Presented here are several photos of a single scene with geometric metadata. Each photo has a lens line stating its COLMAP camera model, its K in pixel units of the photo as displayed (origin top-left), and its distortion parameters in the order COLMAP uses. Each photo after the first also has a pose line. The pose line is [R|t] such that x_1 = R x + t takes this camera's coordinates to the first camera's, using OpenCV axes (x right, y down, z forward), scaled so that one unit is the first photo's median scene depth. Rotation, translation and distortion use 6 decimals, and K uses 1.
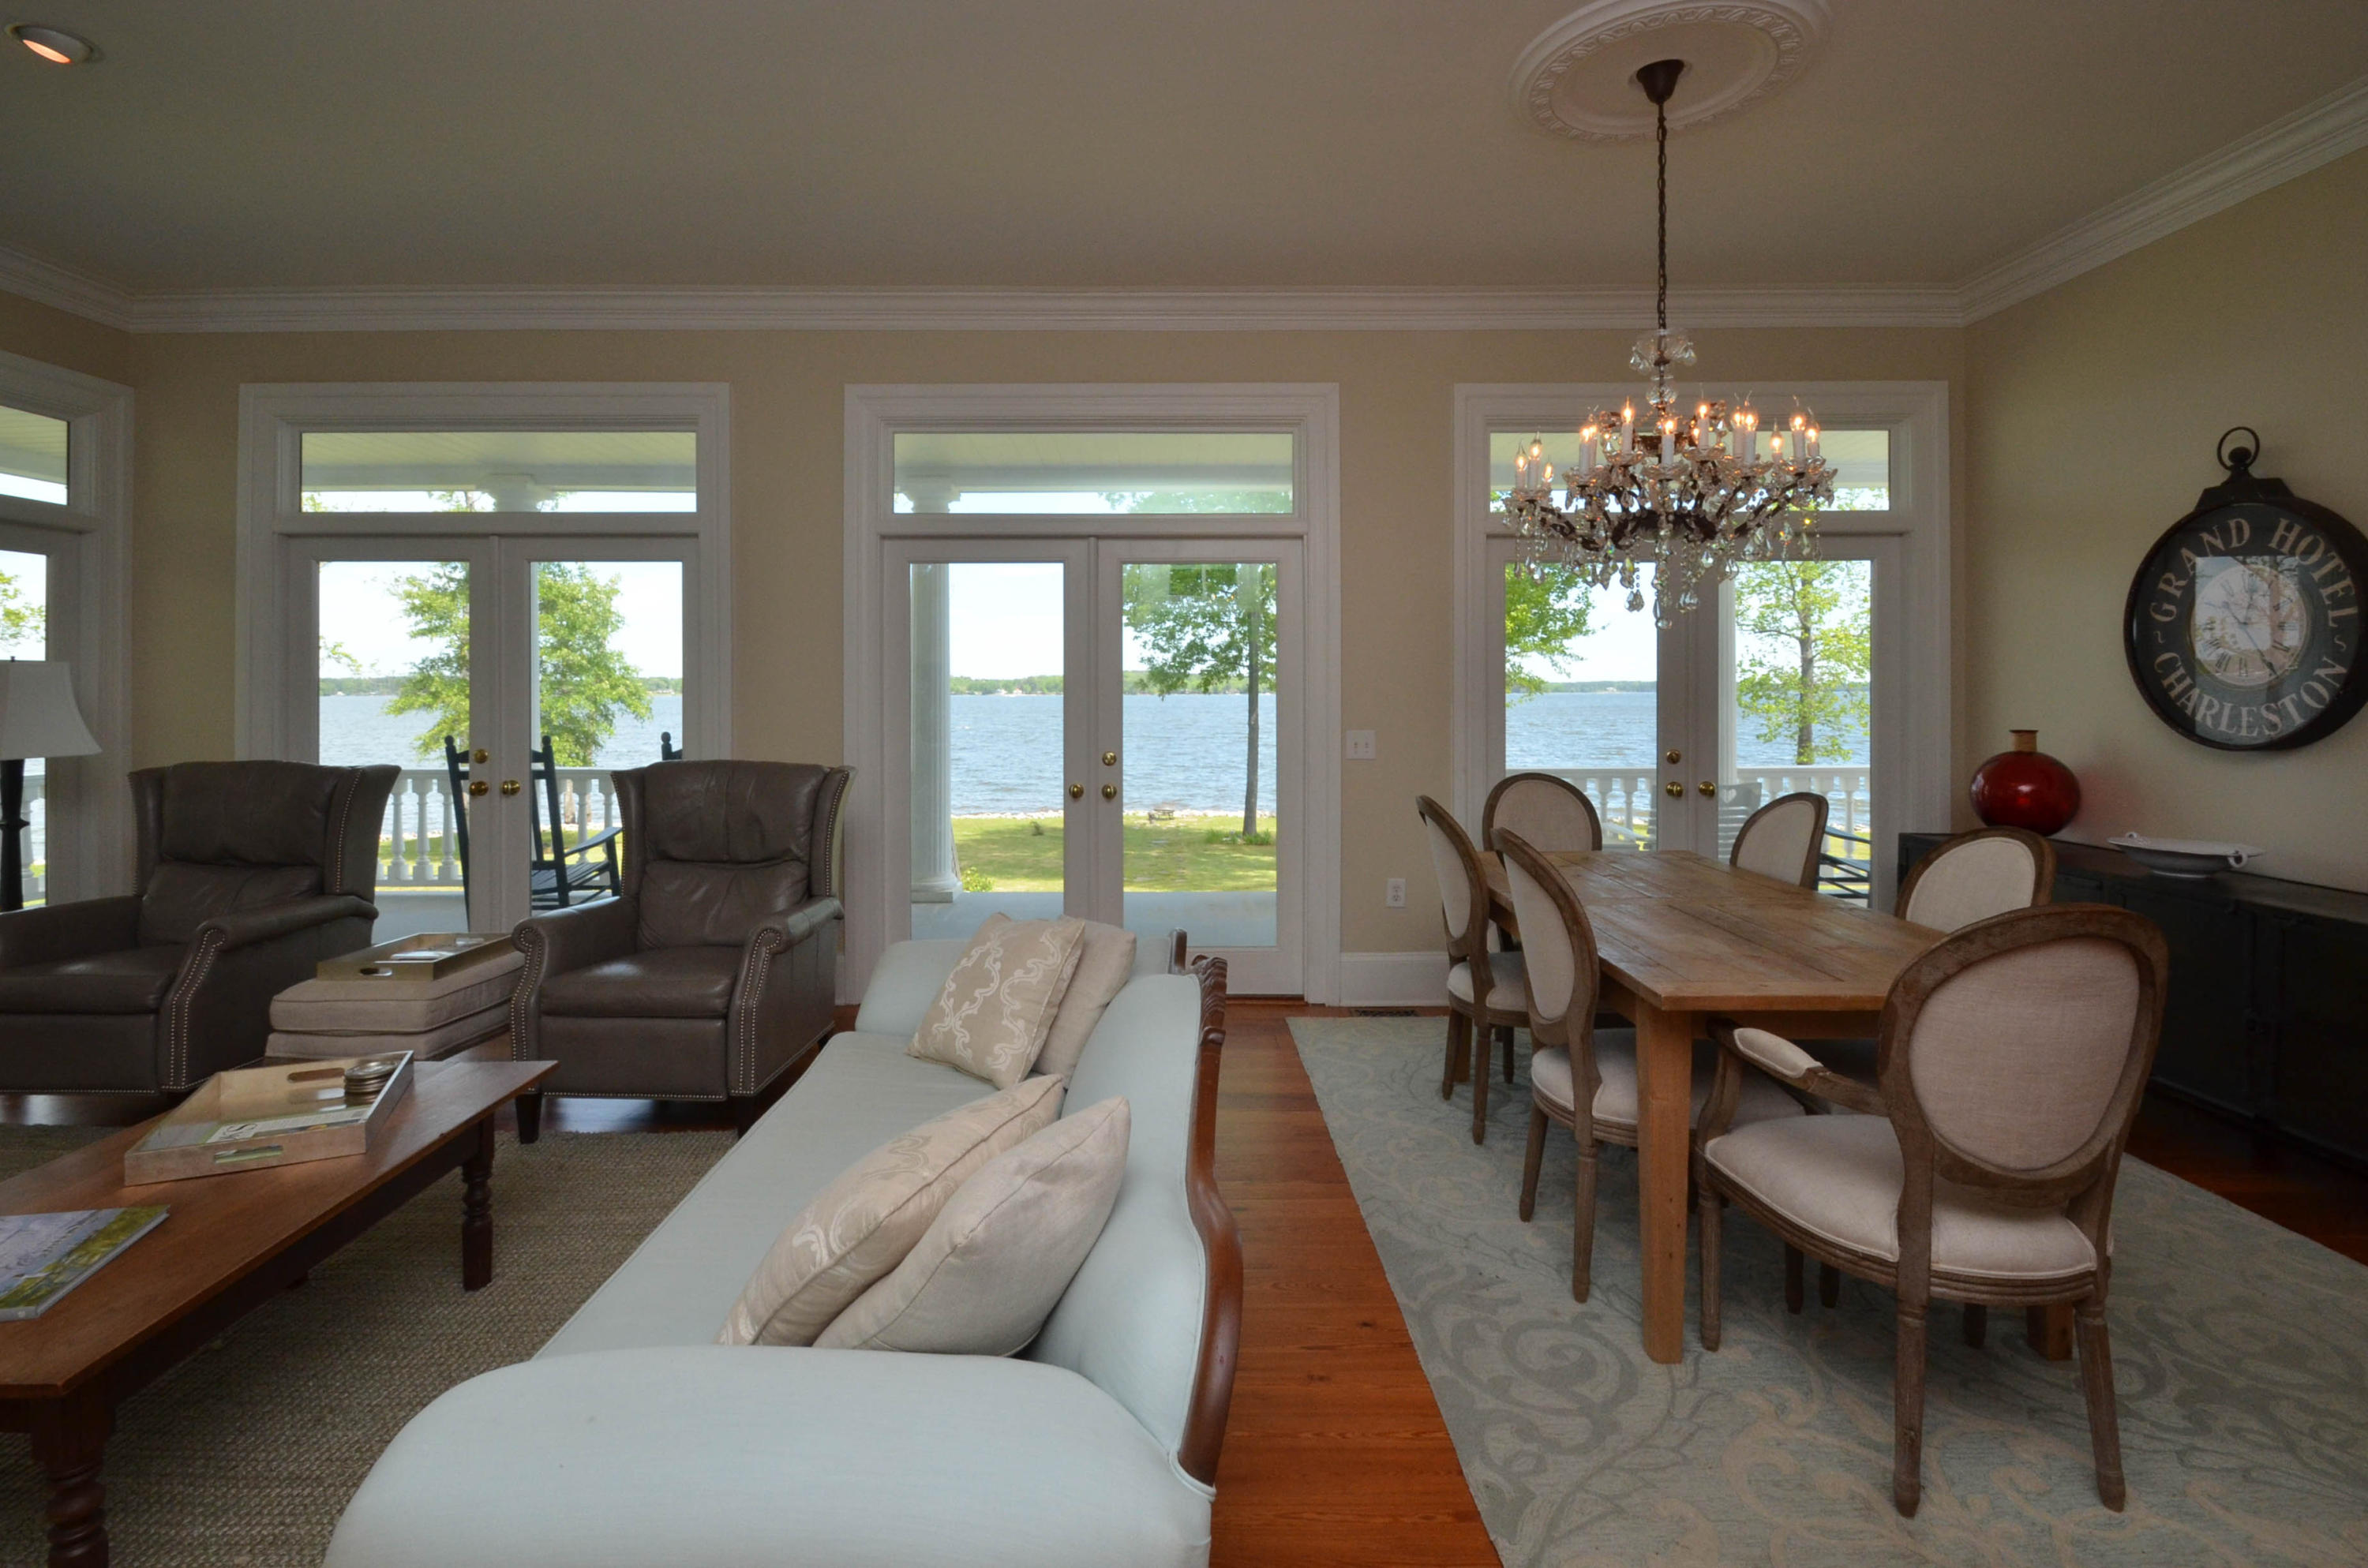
lens RADIAL K [[1046.8, 0, 1237.2], [0, 1046.8, 708.3], [0, 0, 1]] dist [-0.004863, -0.007402]
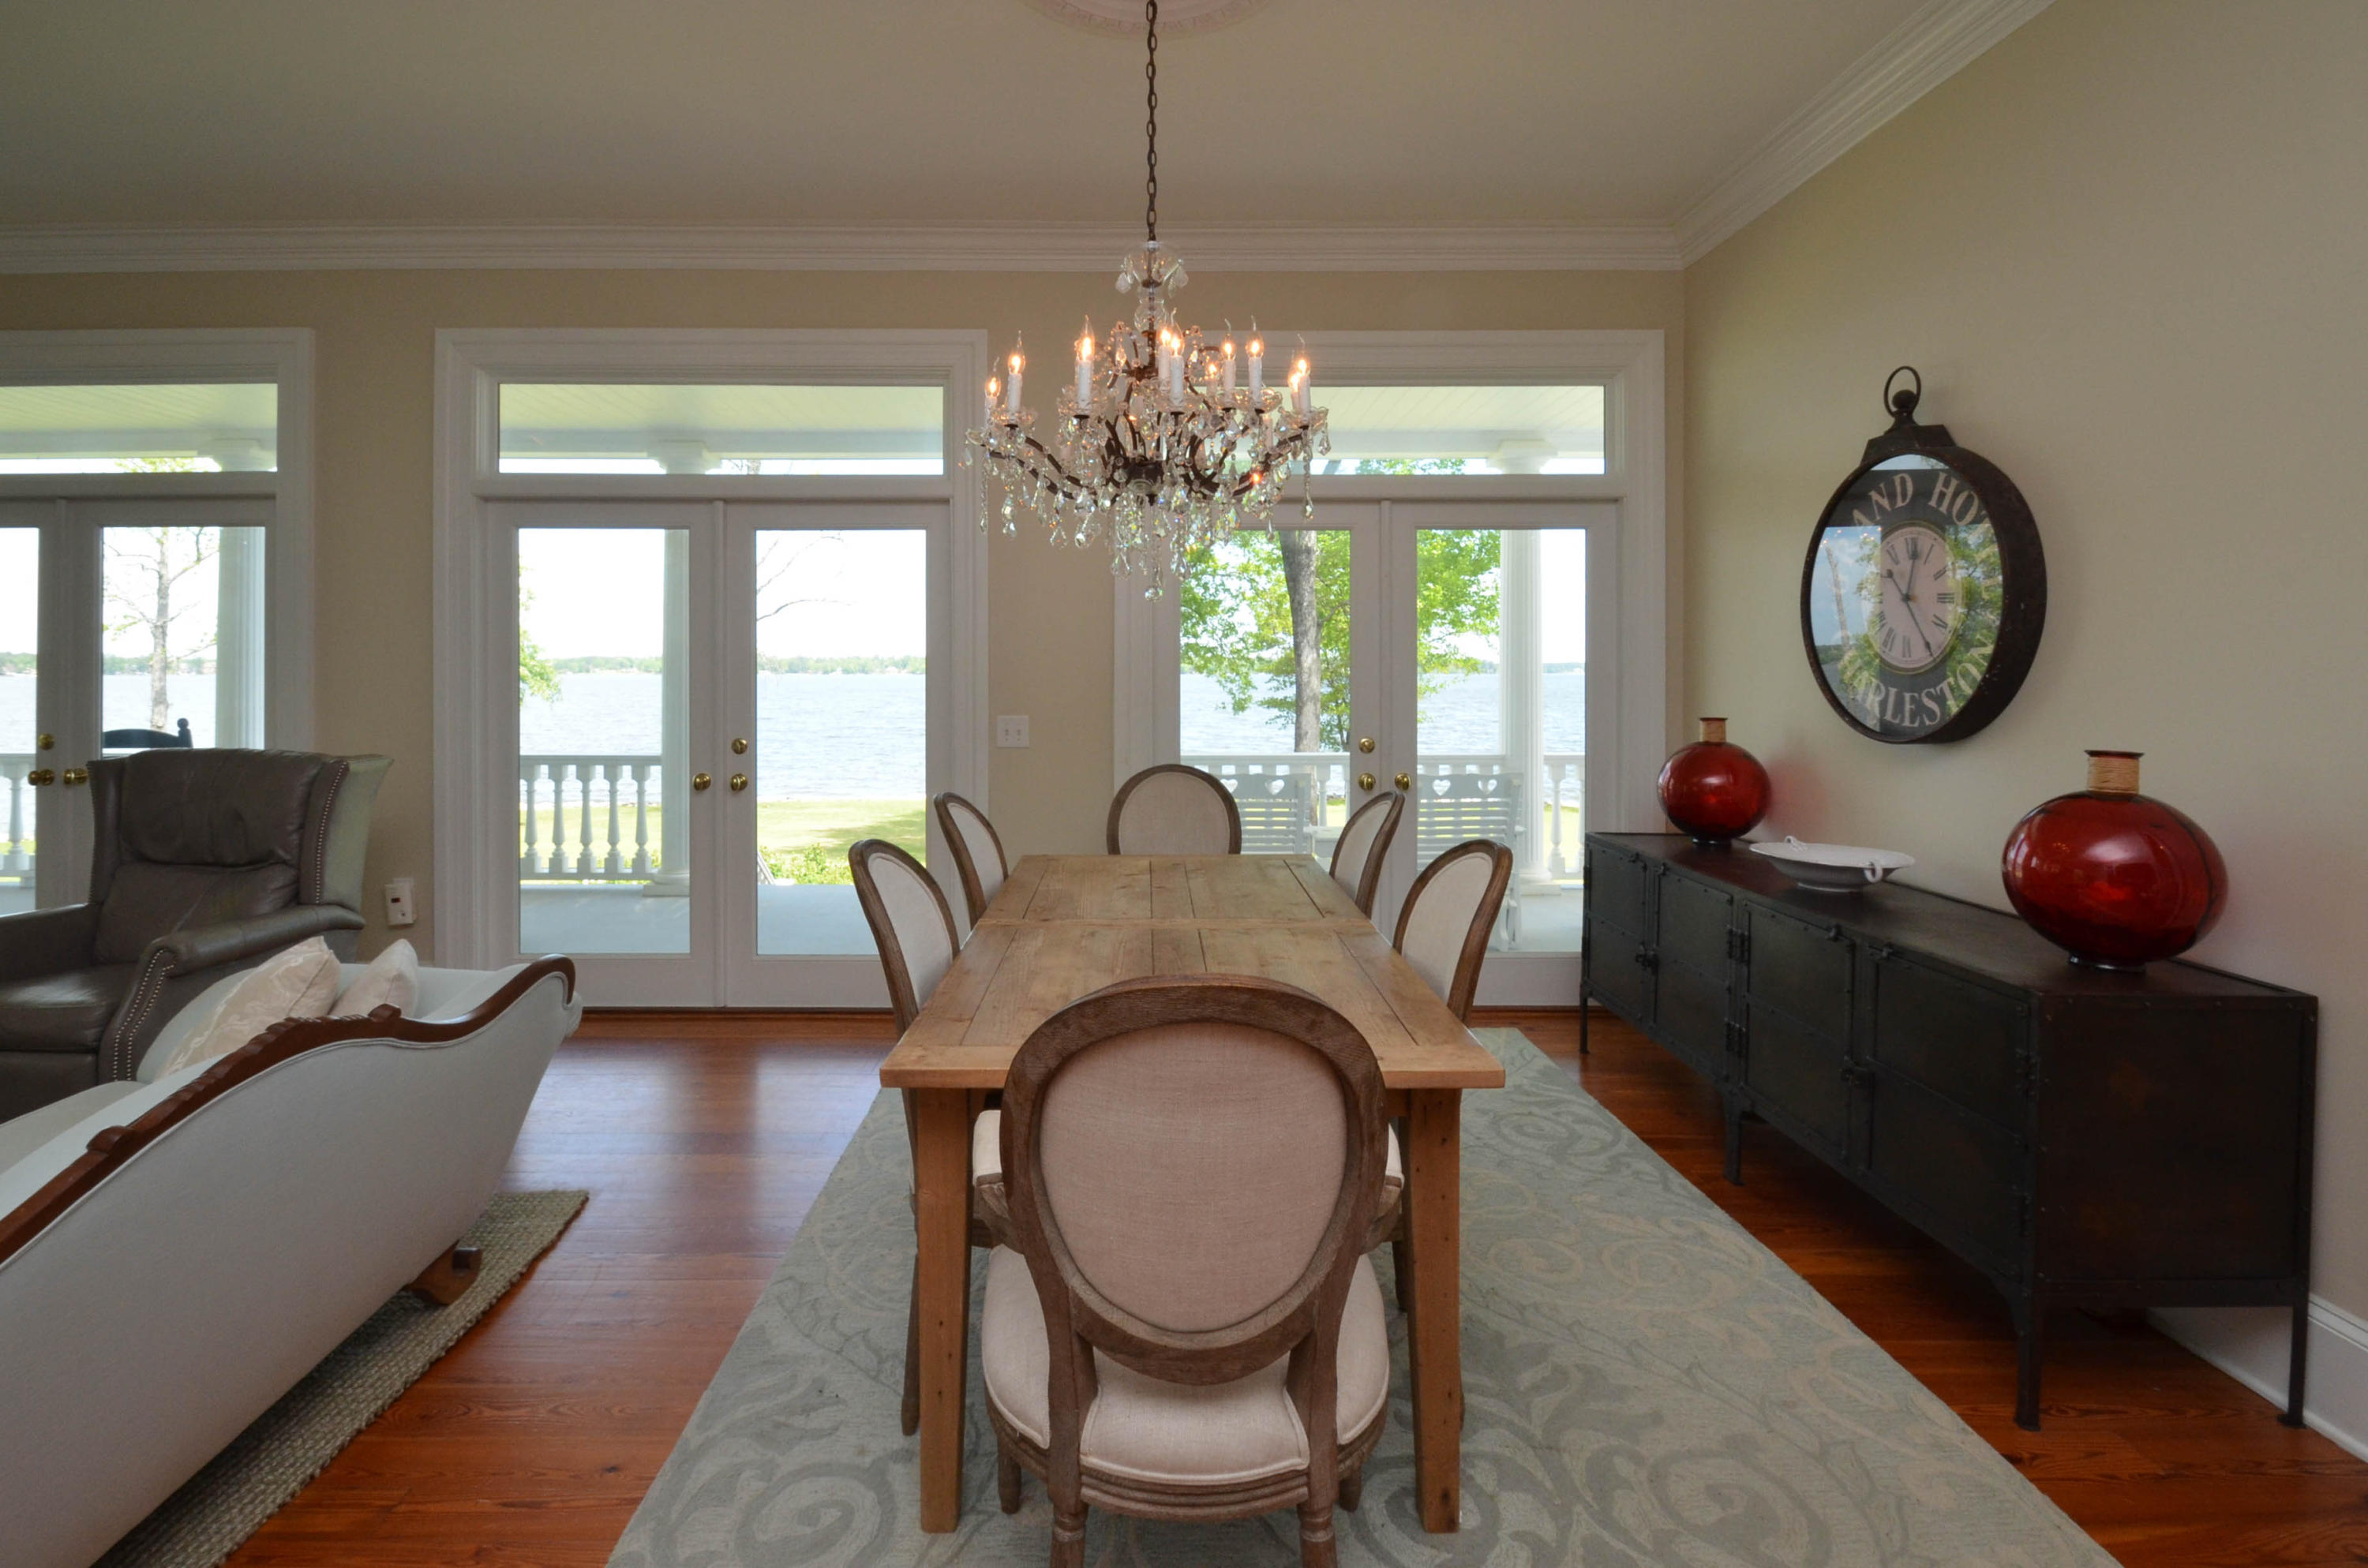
lens RADIAL K [[1046.8, 0, 1224.1], [0, 1046.8, 682.7], [0, 0, 1]] dist [-0.004863, -0.007402]
pose [[0.999968, 0.001864, 0.007752, 0.352417], [-0.001814, 0.999978, -0.006388, -0.002458], [-0.007764, 0.006374, 0.999950, 0.121628]]
